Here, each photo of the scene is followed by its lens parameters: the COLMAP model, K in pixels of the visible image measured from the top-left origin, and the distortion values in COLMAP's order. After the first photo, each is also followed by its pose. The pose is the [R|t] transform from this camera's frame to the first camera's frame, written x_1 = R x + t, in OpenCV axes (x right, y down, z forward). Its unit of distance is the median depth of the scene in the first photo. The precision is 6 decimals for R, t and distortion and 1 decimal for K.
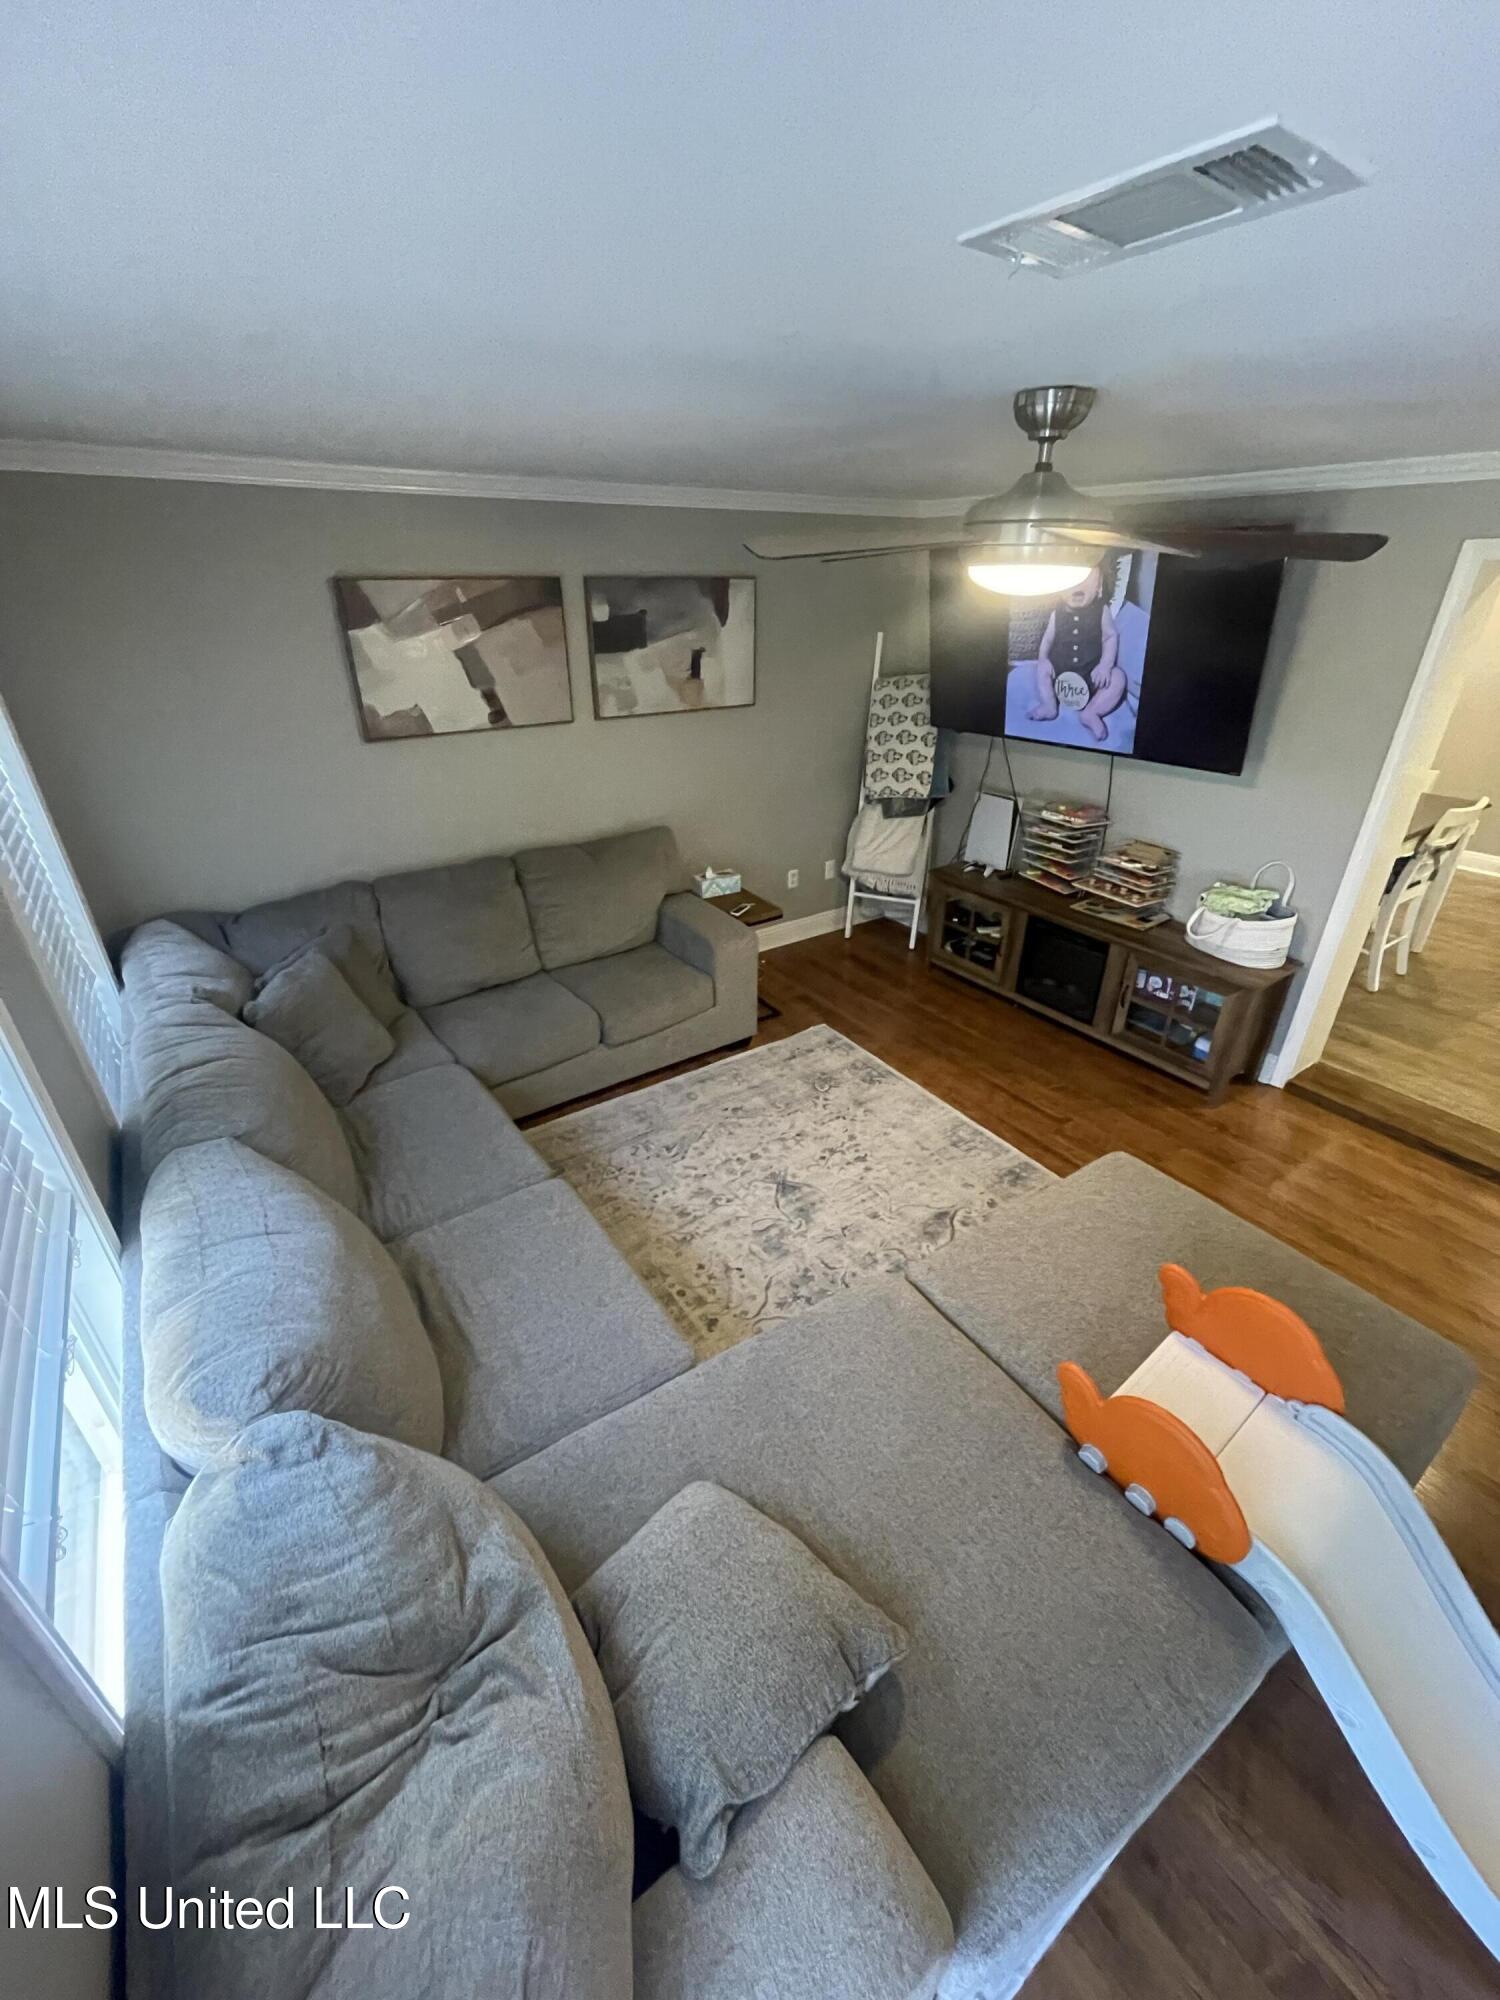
lens RADIAL K [[817.4, 0, 750.6], [0, 817.4, 1000.6], [0, 0, 1]] dist [-0.001499, 0.000461]
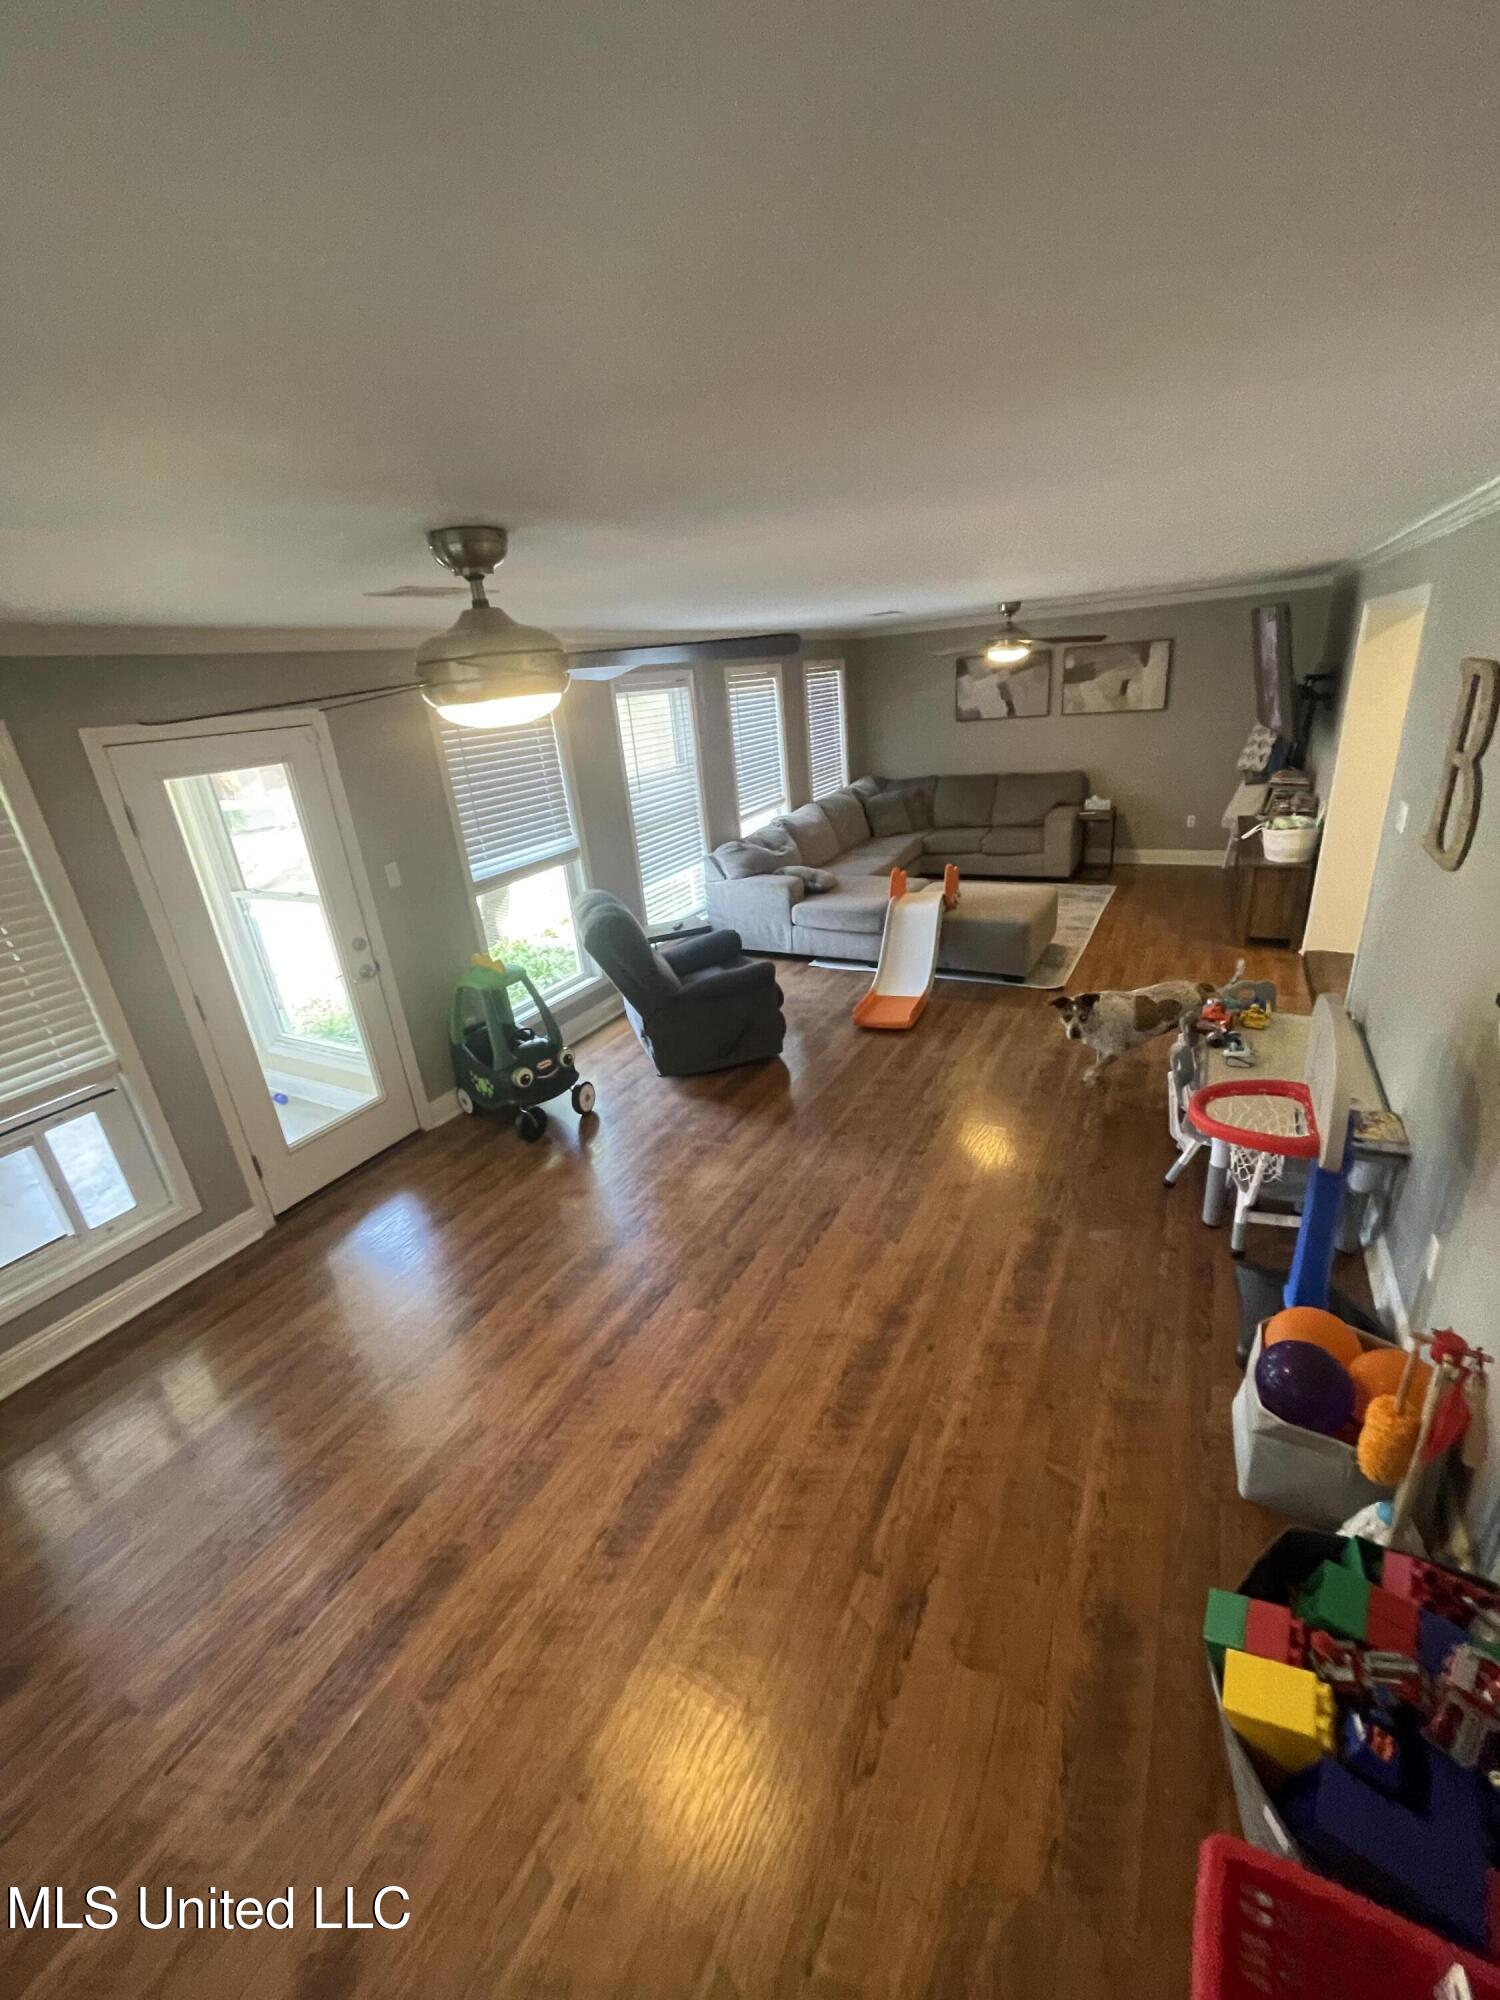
lens RADIAL K [[817.4, 0, 723.4], [0, 817.4, 994.8], [0, 0, 1]] dist [-0.001499, 0.000461]
pose [[0.417326, 0.295645, -0.859322, 1.427274], [-0.337643, 0.928354, 0.155420, 0.275625], [0.843704, 0.225283, 0.487248, -0.558190]]
